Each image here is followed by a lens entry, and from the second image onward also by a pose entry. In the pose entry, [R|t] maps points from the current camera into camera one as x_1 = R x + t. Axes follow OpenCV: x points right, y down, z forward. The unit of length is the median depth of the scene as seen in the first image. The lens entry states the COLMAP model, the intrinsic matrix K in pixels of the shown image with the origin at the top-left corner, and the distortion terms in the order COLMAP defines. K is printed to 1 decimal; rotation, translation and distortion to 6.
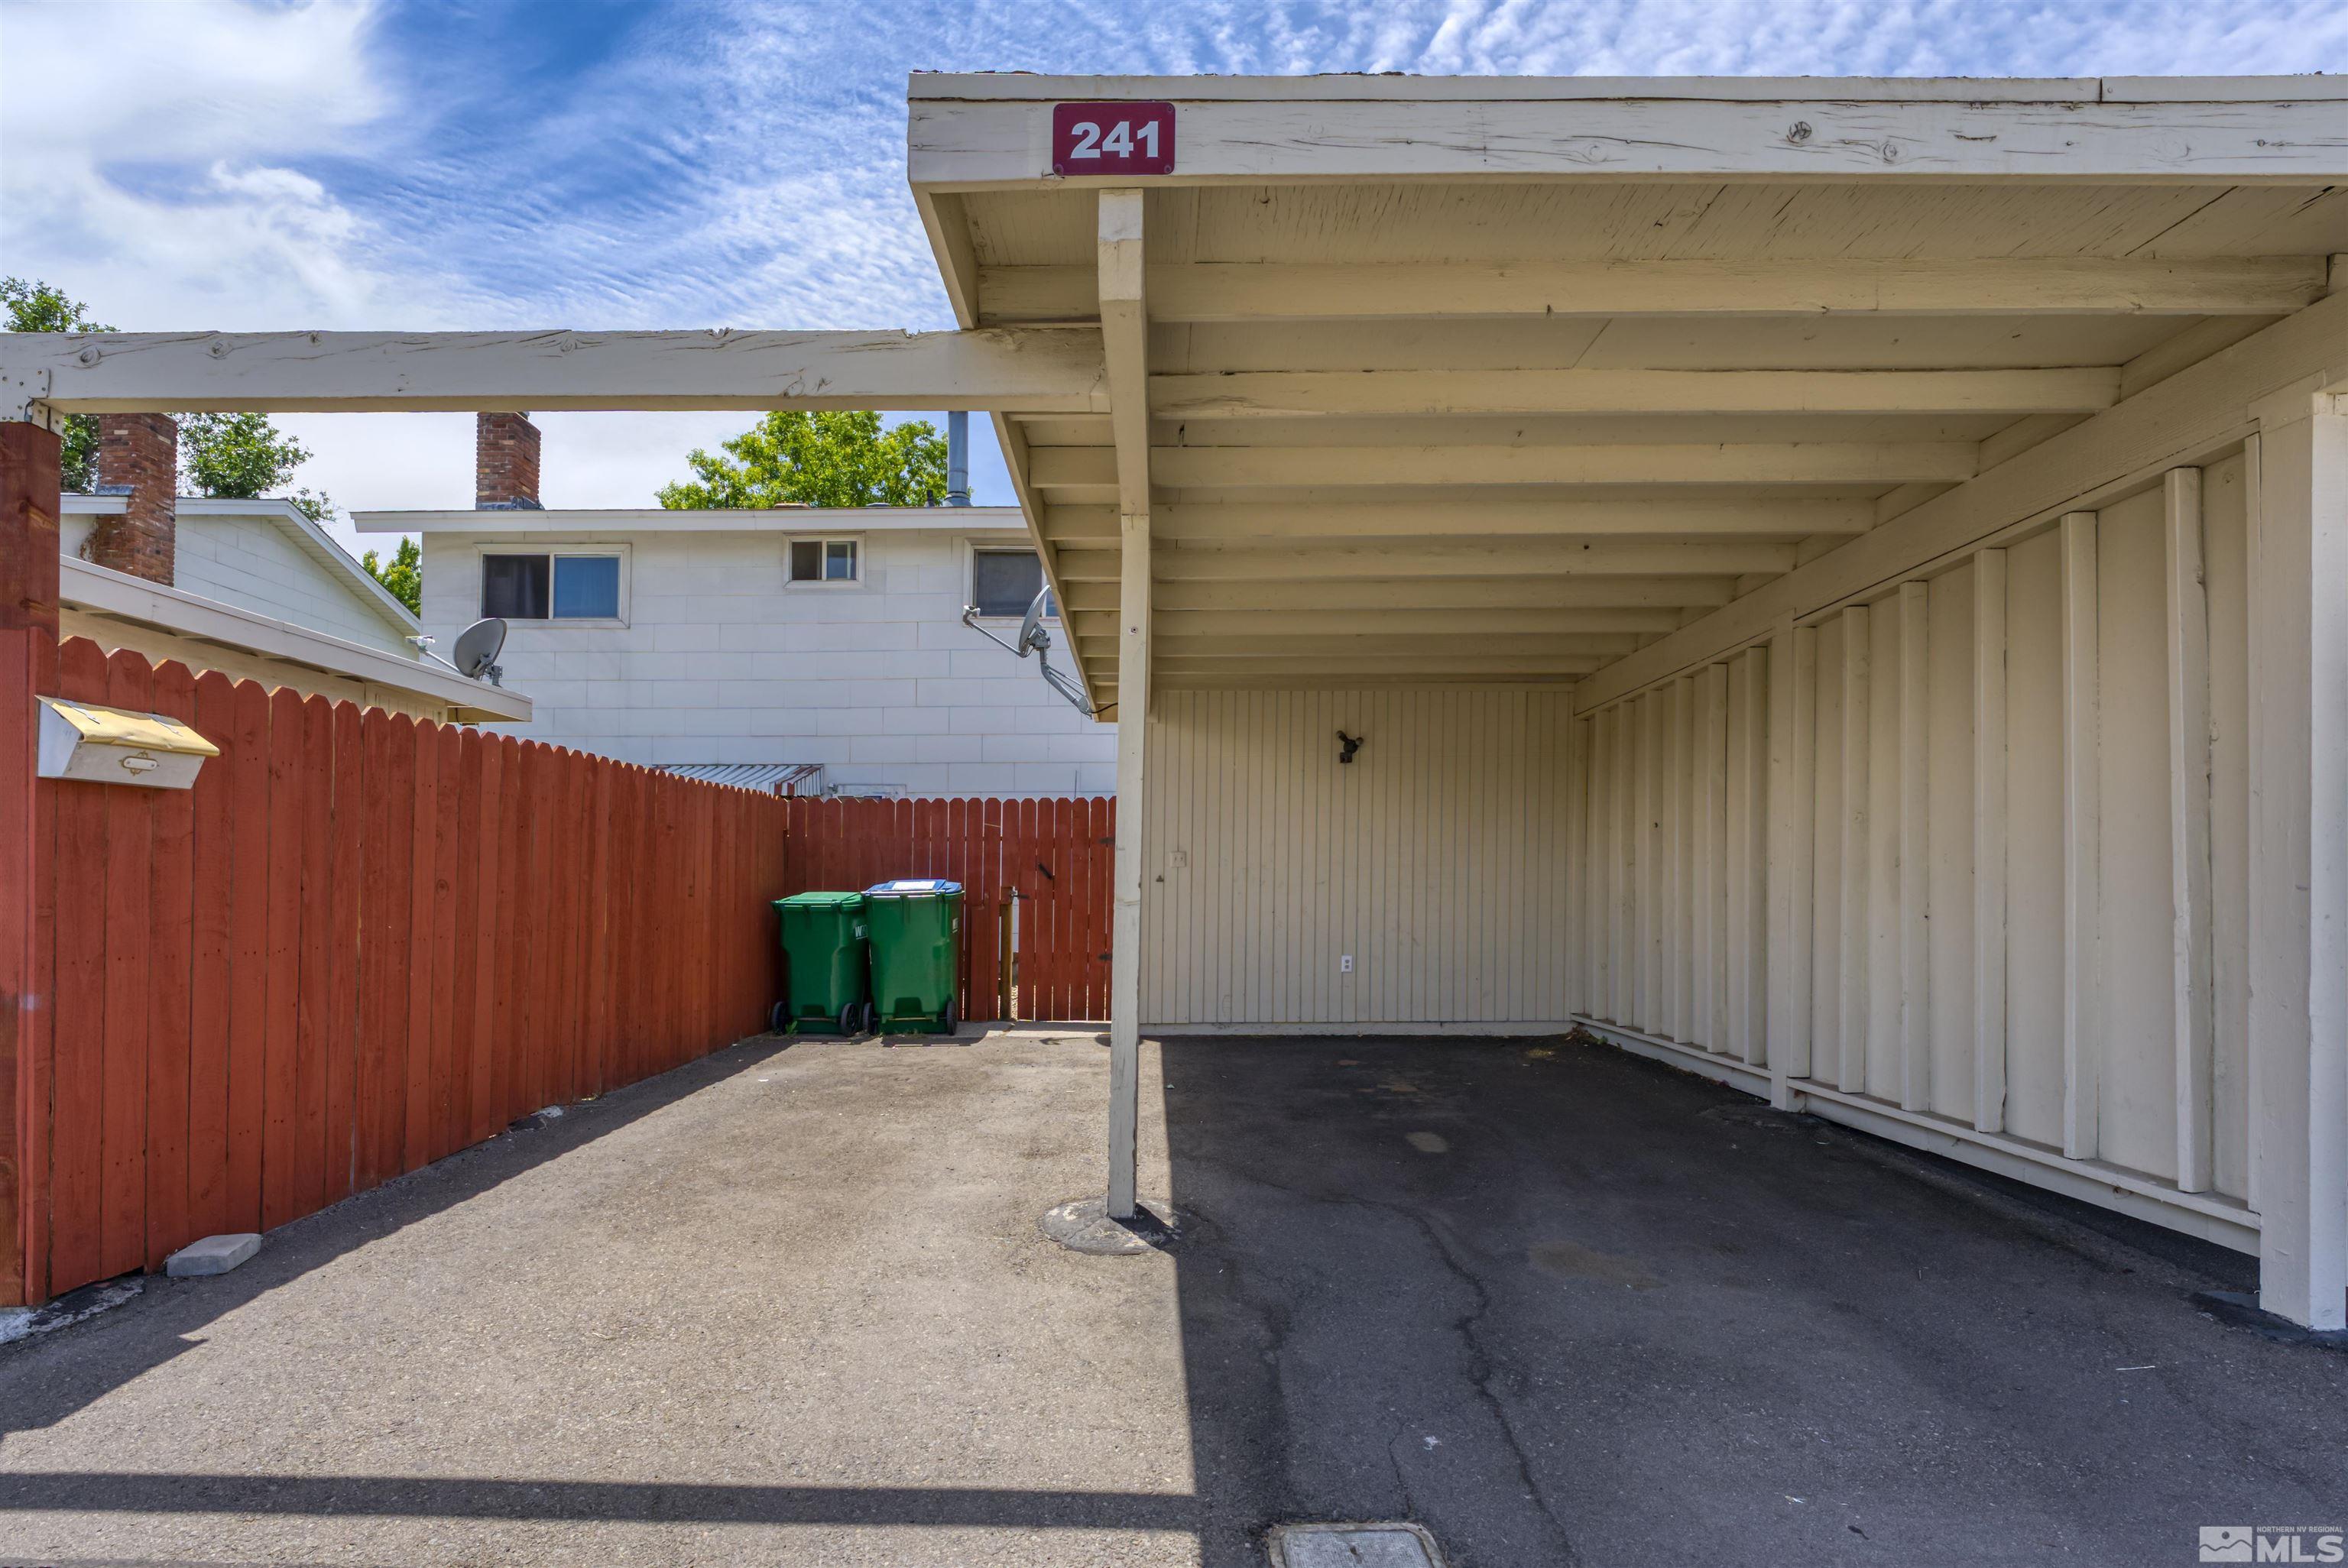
lens RADIAL K [[1104.9, 0, 1155.5], [0, 1104.9, 873.2], [0, 0, 1]] dist [-0.007635, 0.000341]
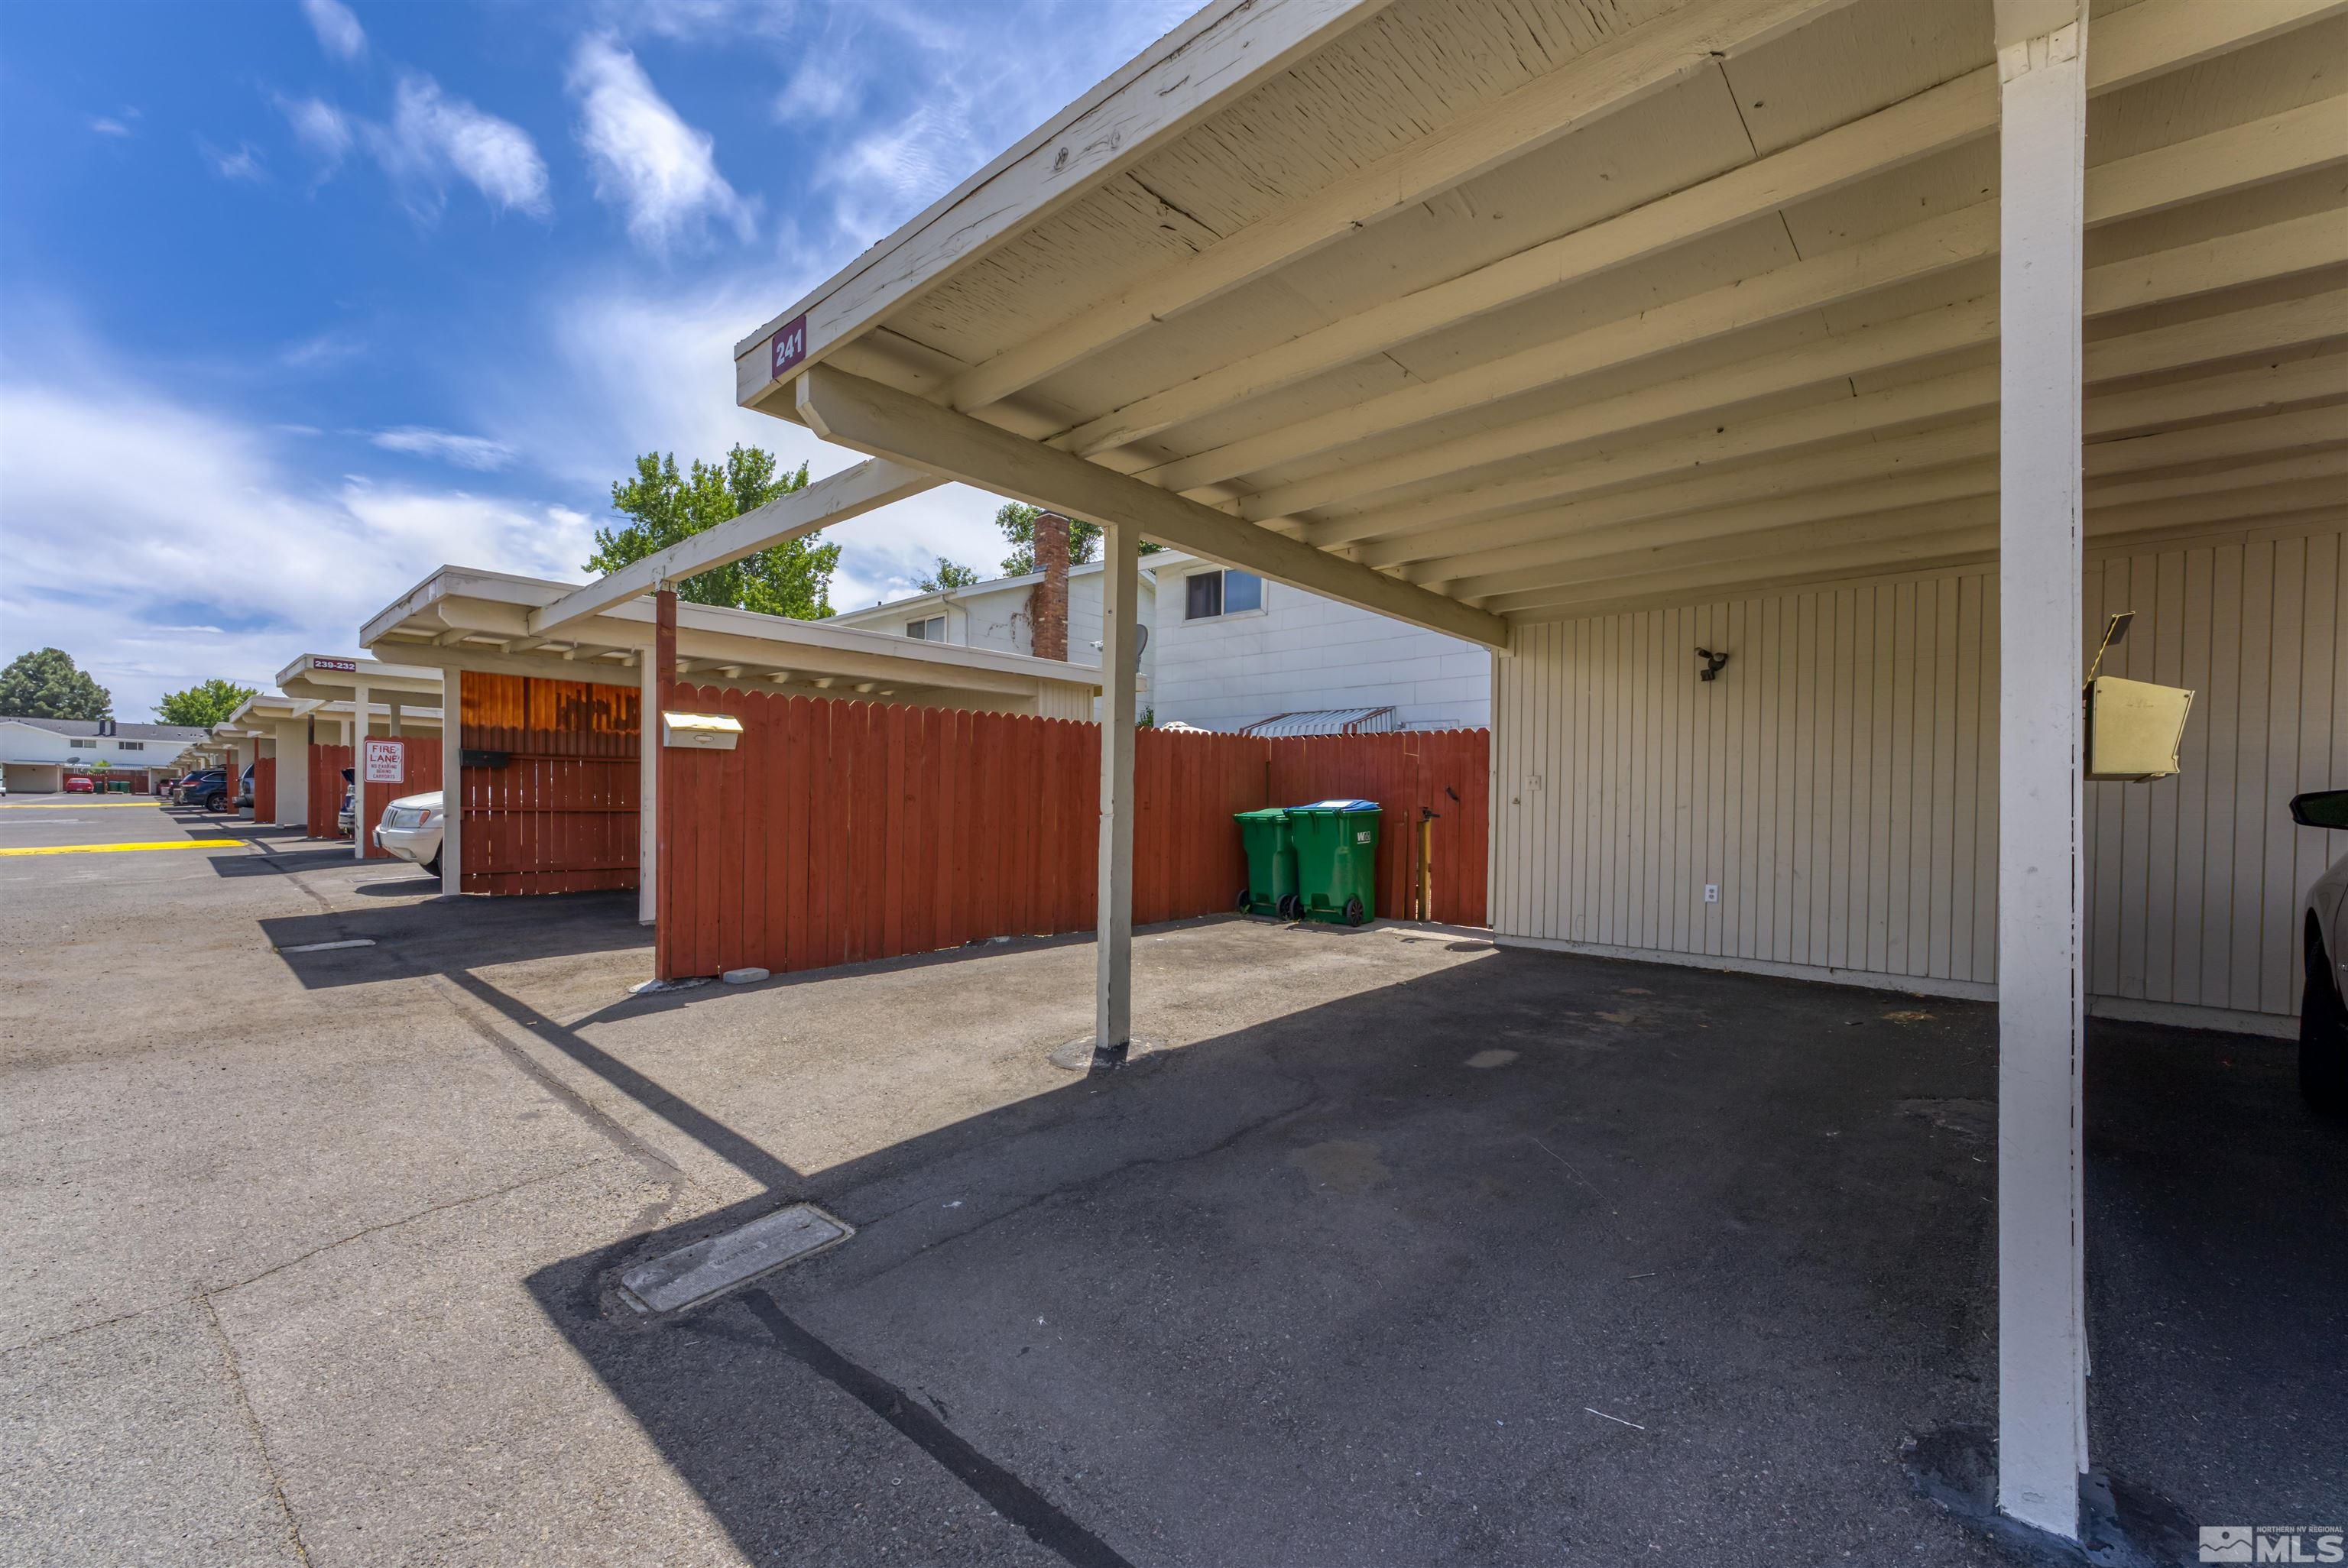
lens RADIAL K [[940.4, 0, 1167.0], [0, 940.4, 796.9], [0, 0, 1]] dist [0.000678, -0.000069]
pose [[0.741571, 0.008194, -0.670824, 0.632793], [-0.007686, 0.999964, 0.003718, 0.000083], [0.670830, 0.002399, 0.741607, 0.157018]]
